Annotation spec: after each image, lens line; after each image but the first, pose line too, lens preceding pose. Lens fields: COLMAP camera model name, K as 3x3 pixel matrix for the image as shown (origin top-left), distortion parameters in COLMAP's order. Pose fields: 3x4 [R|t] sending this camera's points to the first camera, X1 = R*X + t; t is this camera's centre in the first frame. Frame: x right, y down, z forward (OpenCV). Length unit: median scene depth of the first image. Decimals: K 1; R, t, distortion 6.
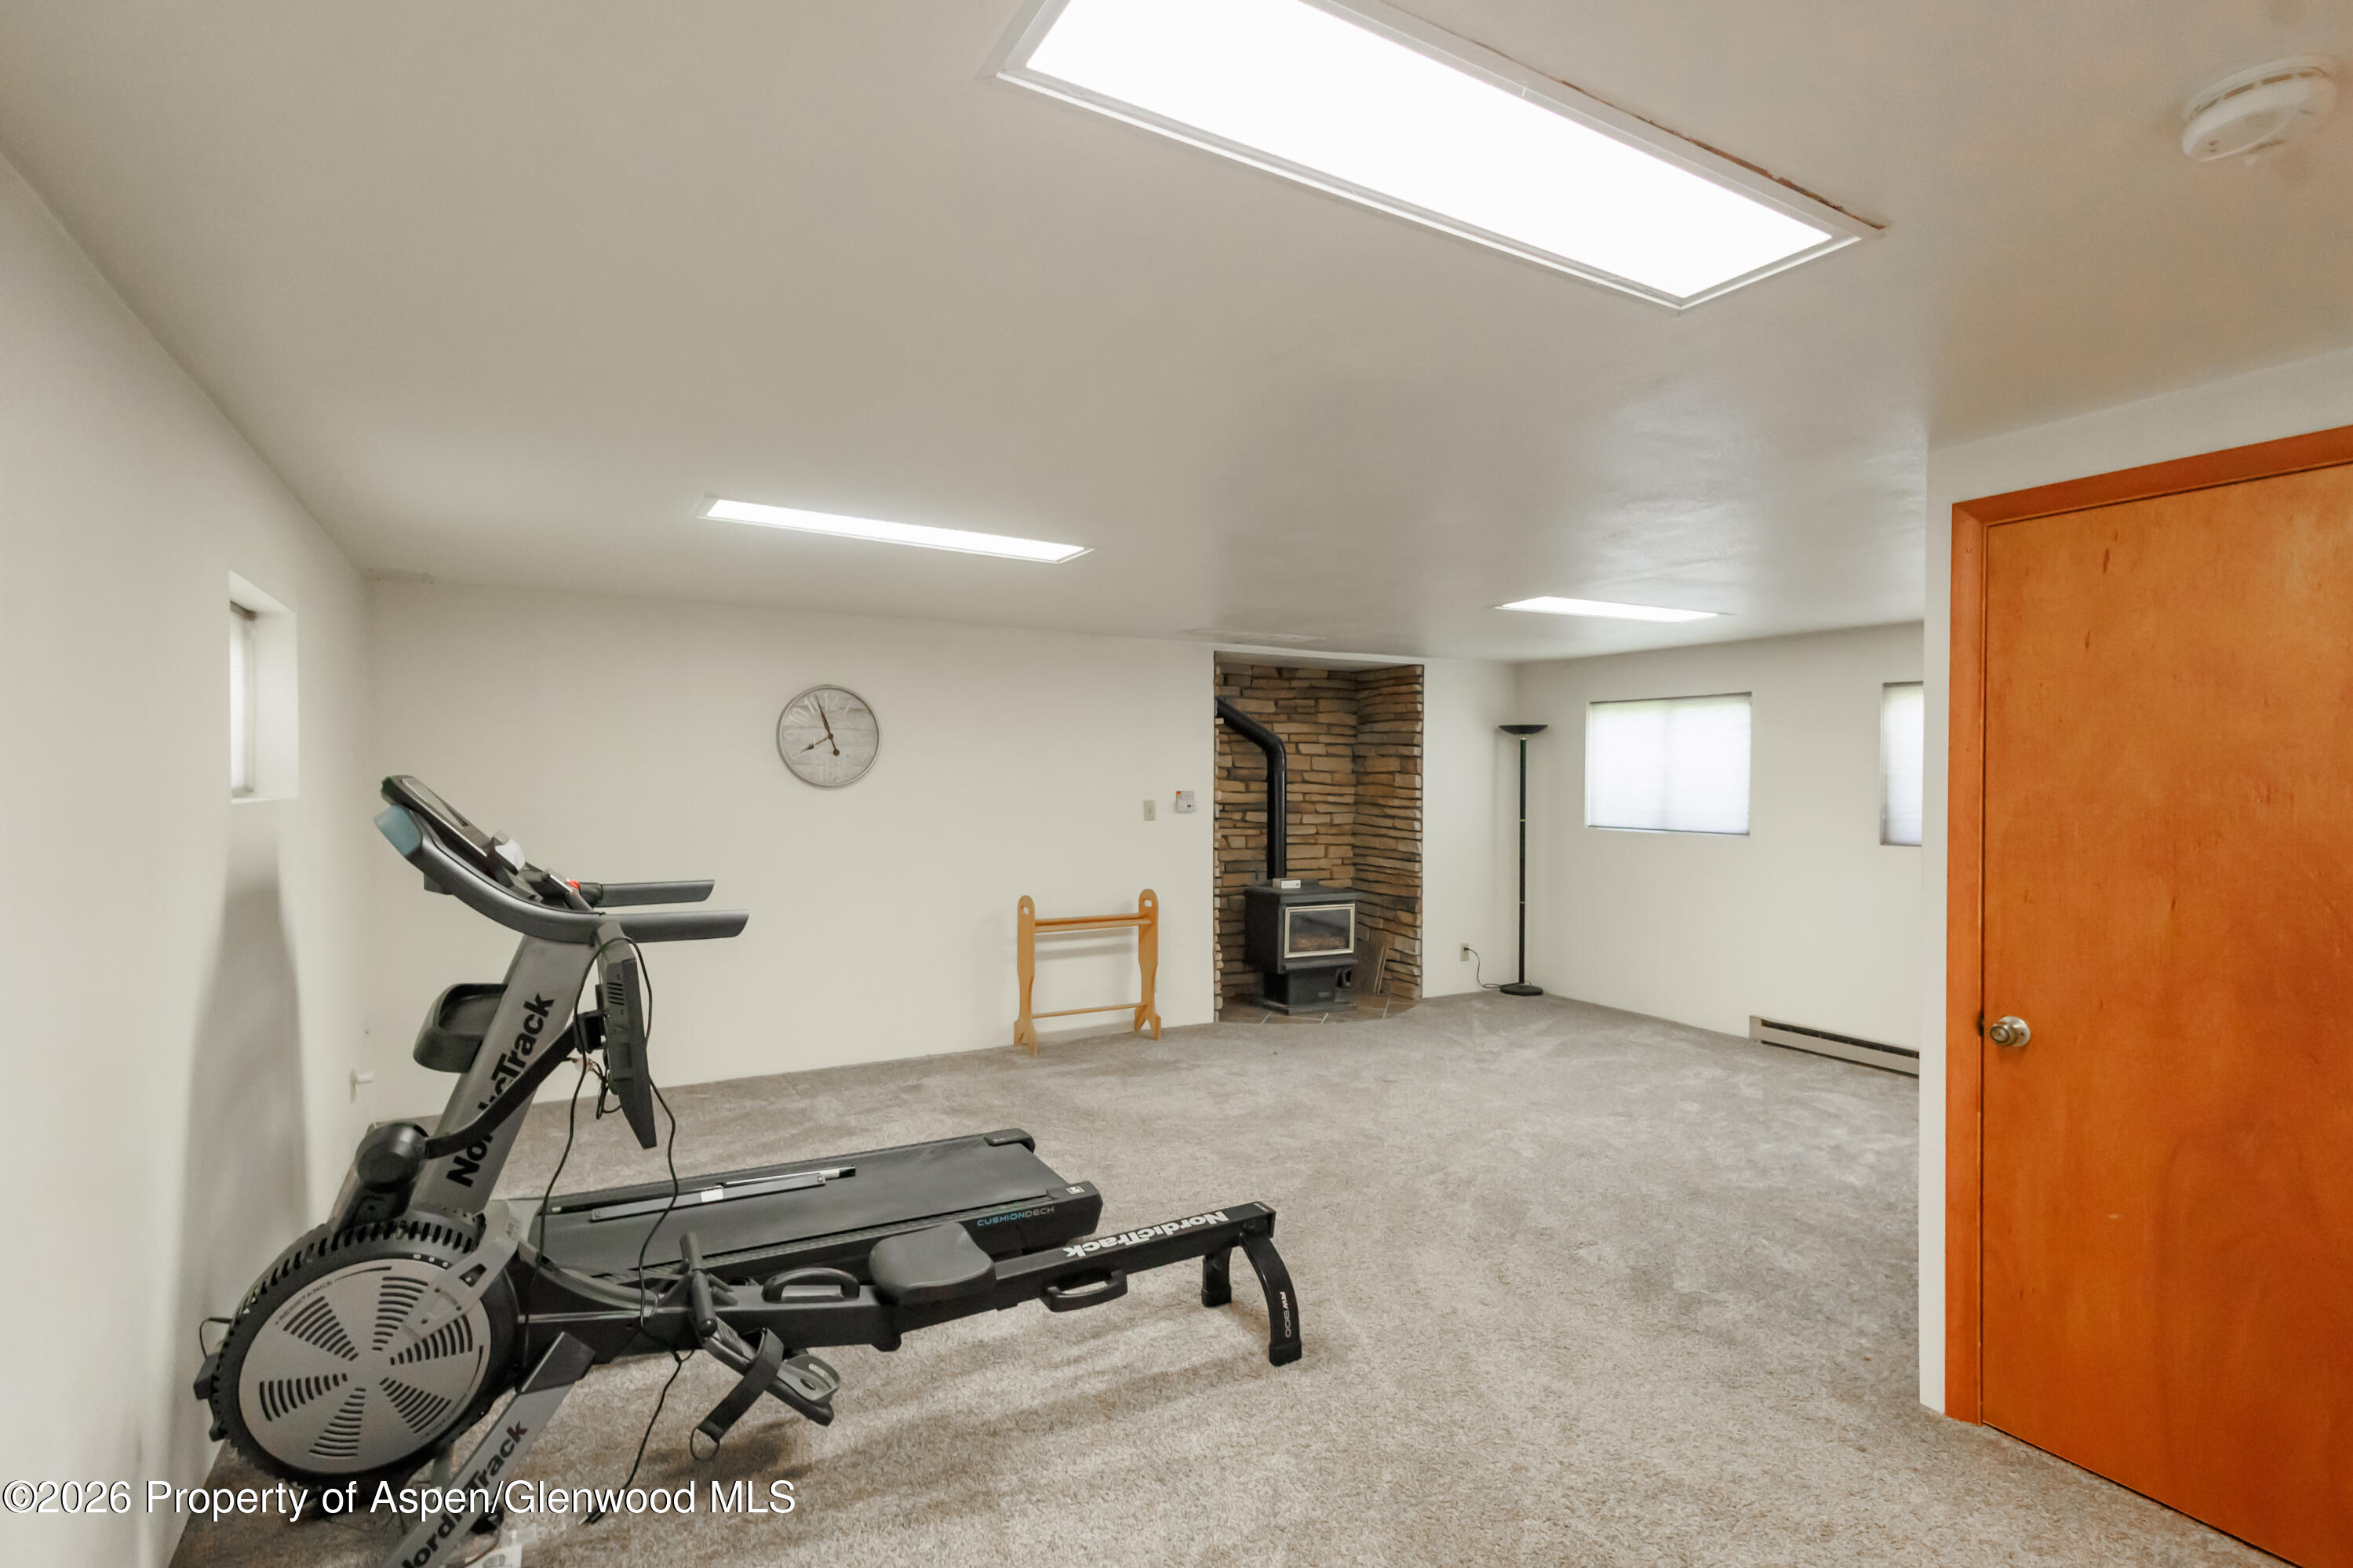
lens RADIAL K [[1092.8, 0, 1145.4], [0, 1092.8, 794.8], [0, 0, 1]] dist [0.007414, 0.000584]
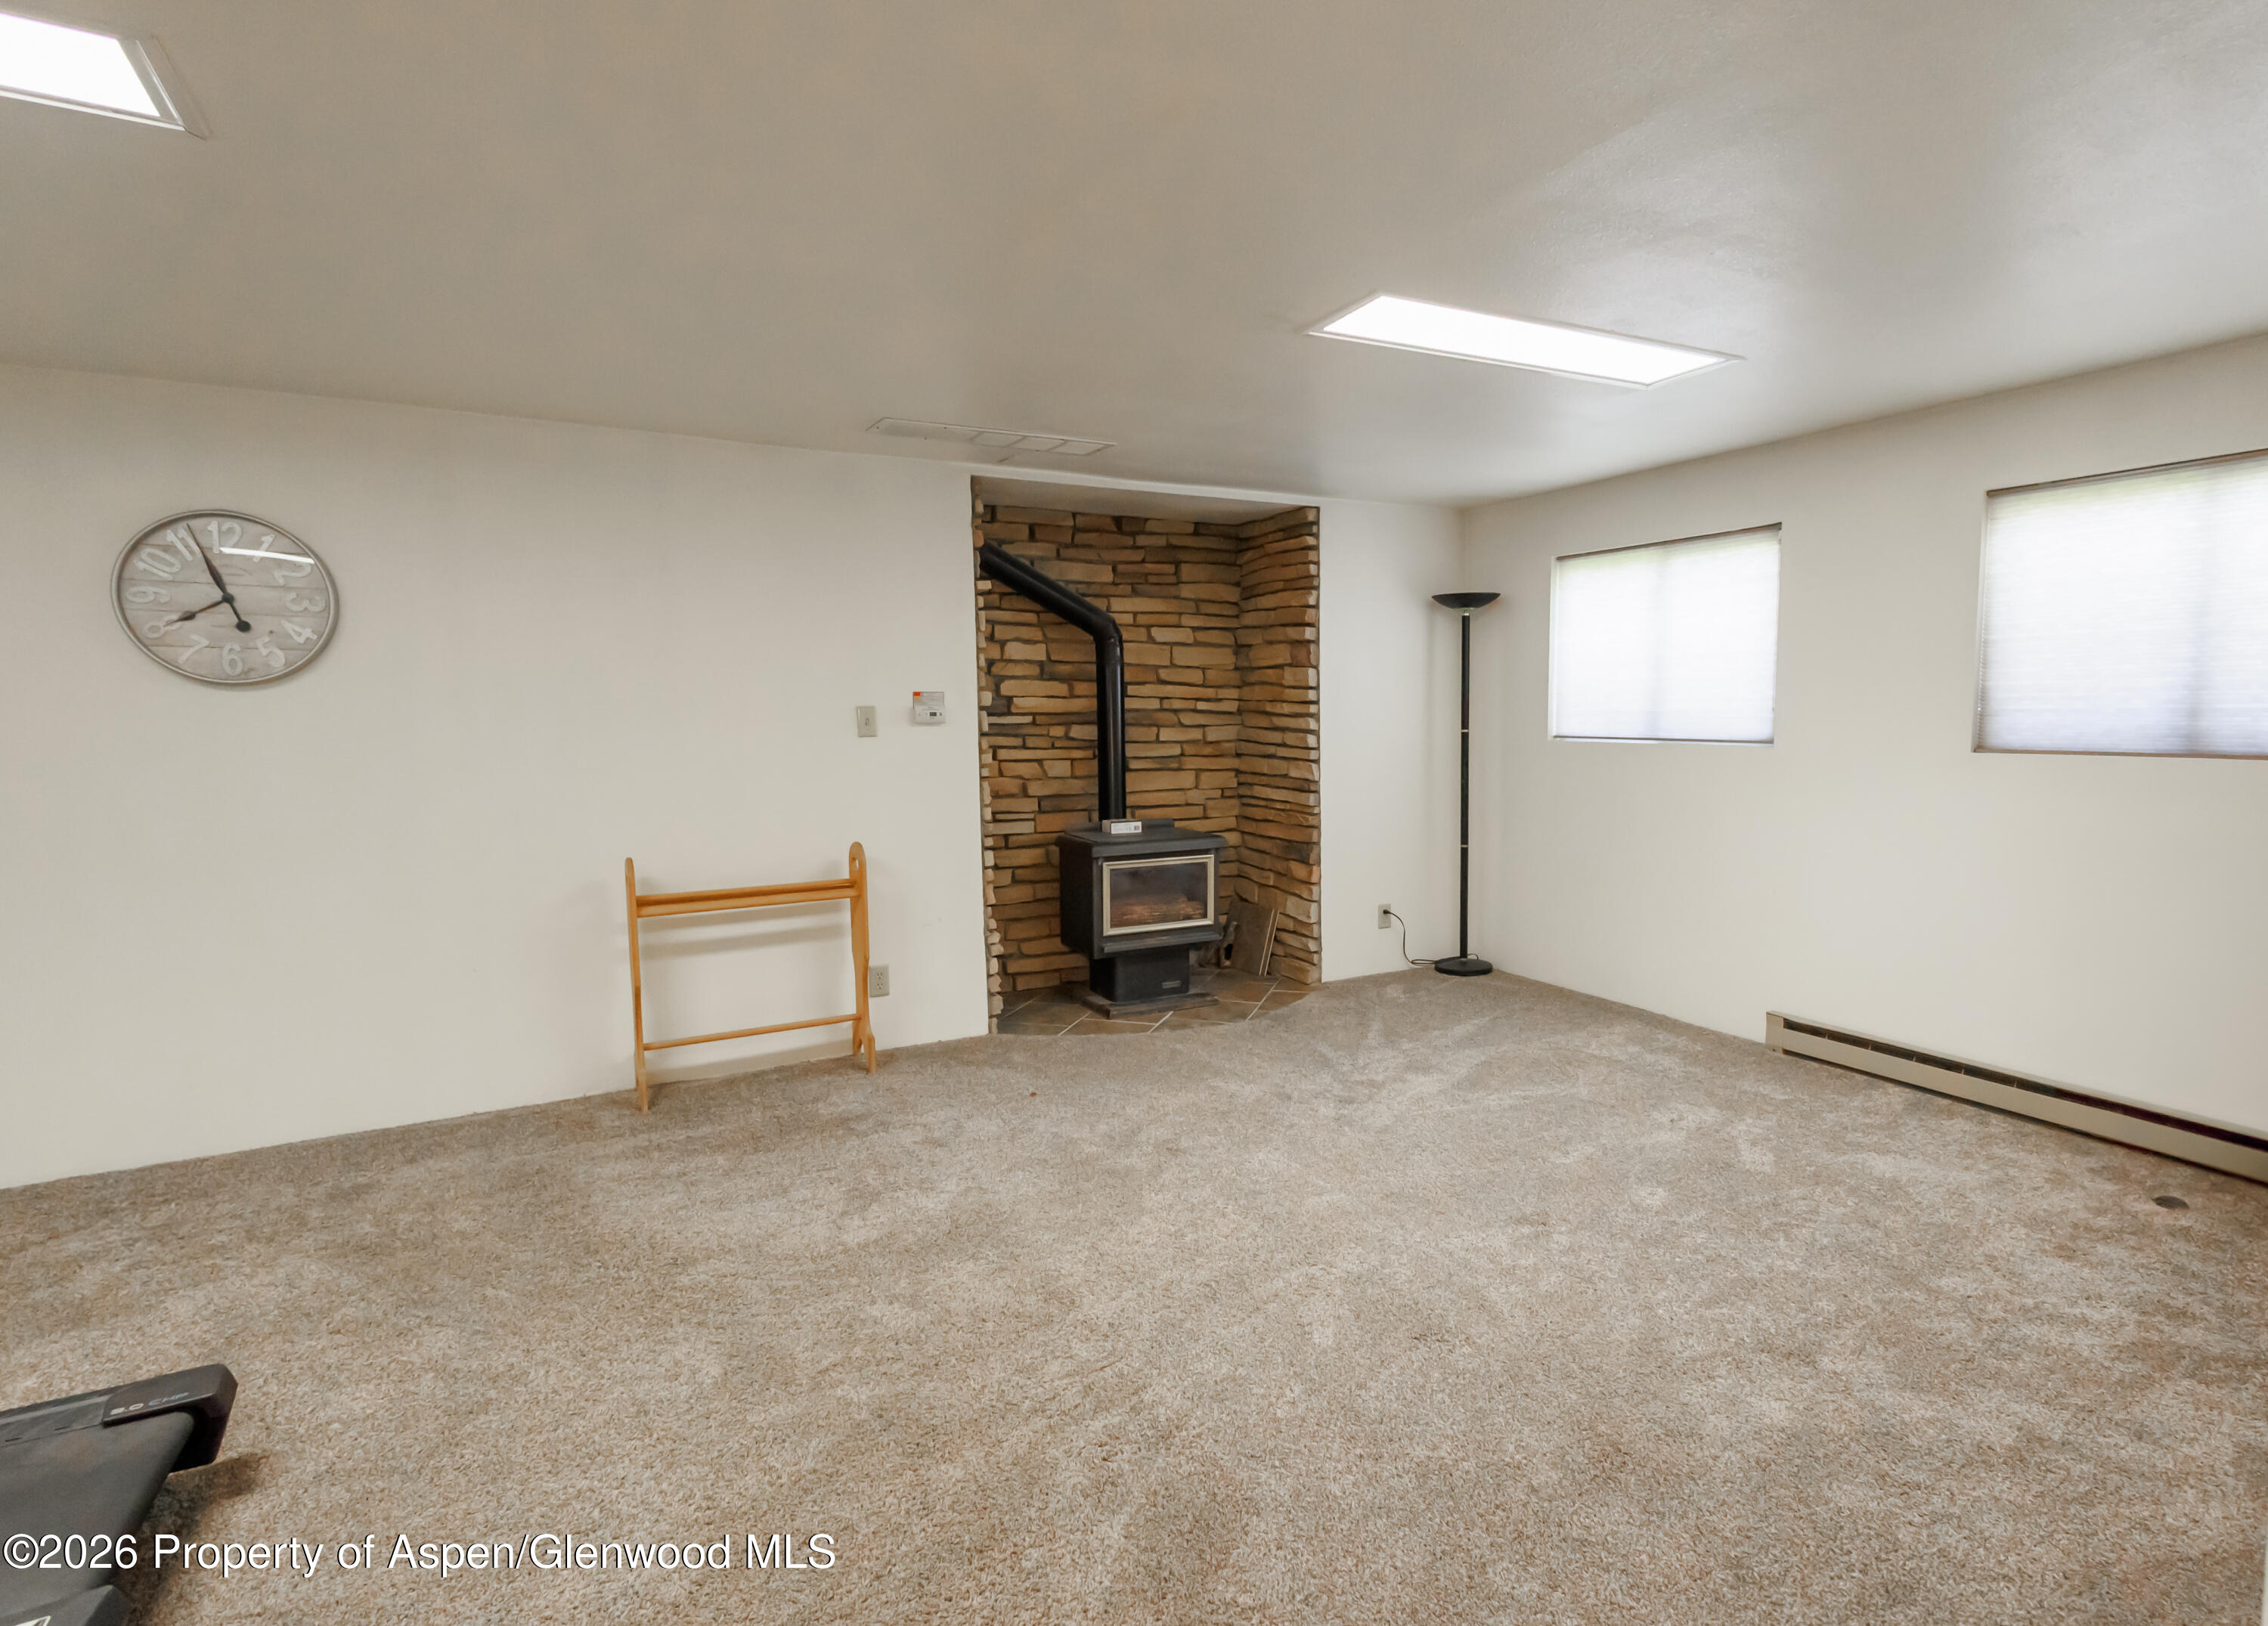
lens RADIAL K [[1265.0, 0, 1135.1], [0, 1265.0, 815.7], [0, 0, 1]] dist [0.009928, -0.000087]
pose [[0.999592, -0.018538, 0.021740, 0.117289], [0.016813, 0.996887, 0.077030, 0.011906], [-0.023101, -0.076633, 0.996792, 0.190829]]
